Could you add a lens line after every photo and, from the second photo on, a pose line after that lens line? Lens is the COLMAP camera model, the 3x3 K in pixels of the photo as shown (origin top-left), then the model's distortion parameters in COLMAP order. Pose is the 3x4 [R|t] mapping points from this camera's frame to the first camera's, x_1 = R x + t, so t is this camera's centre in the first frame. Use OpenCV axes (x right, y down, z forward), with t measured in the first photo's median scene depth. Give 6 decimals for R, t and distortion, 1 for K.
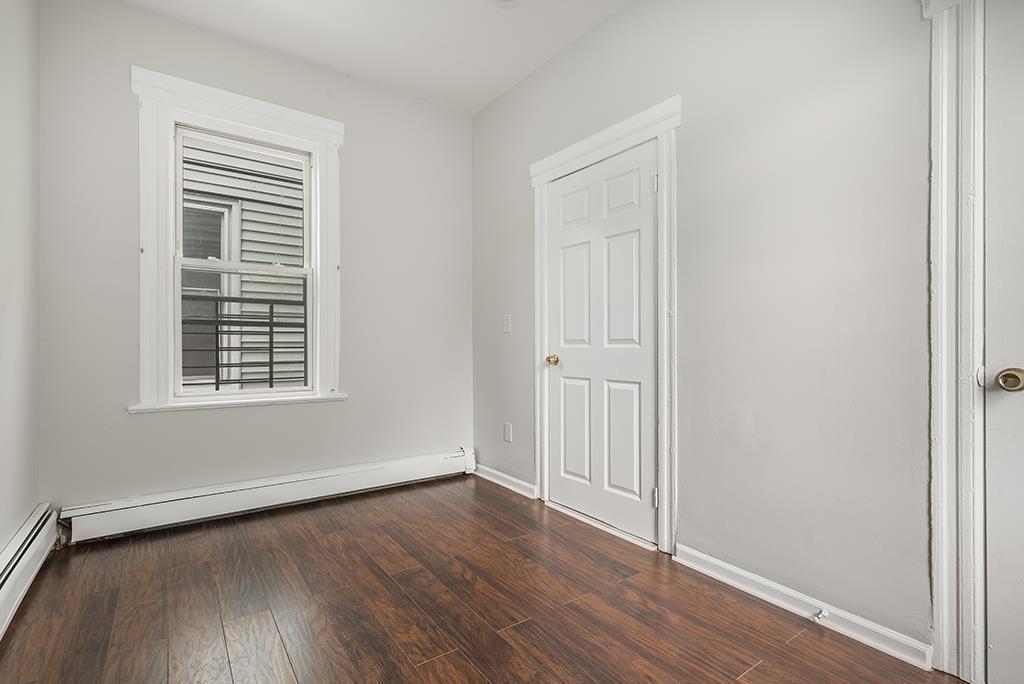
lens RADIAL K [[470.7, 0, 507.8], [0, 470.7, 345.0], [0, 0, 1]] dist [0.000723, 0.000238]
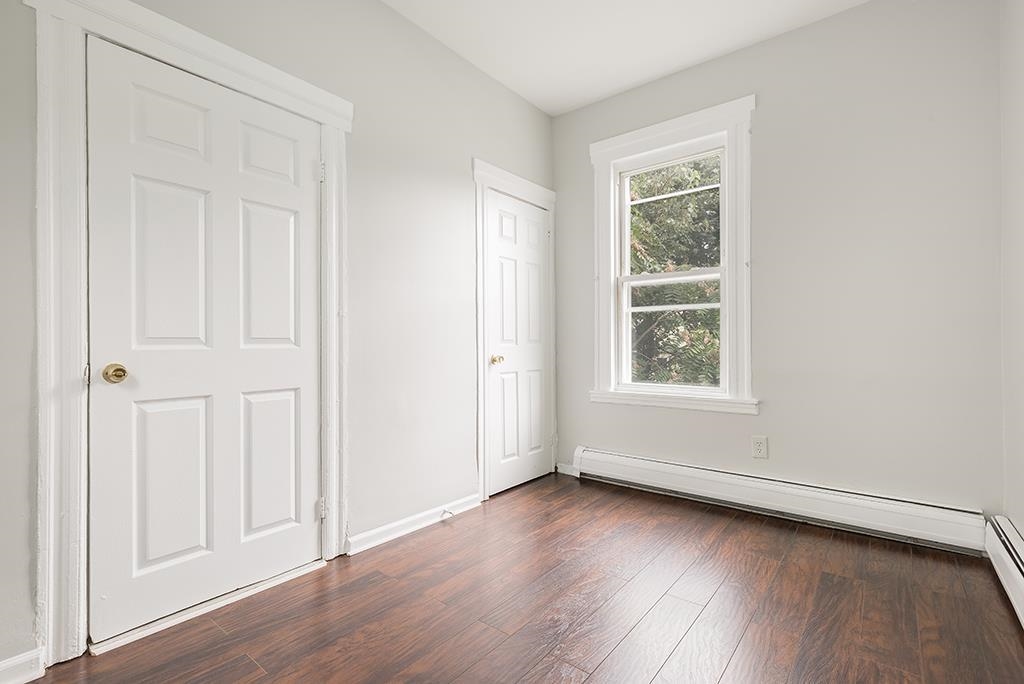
lens RADIAL K [[470.7, 0, 507.8], [0, 470.7, 340.9], [0, 0, 1]] dist [0.000723, 0.000238]
pose [[-0.262359, 0.003367, 0.964965, -0.638272], [0.001357, 0.999994, -0.003120, -0.004313], [-0.964969, 0.000491, -0.262362, 0.826812]]
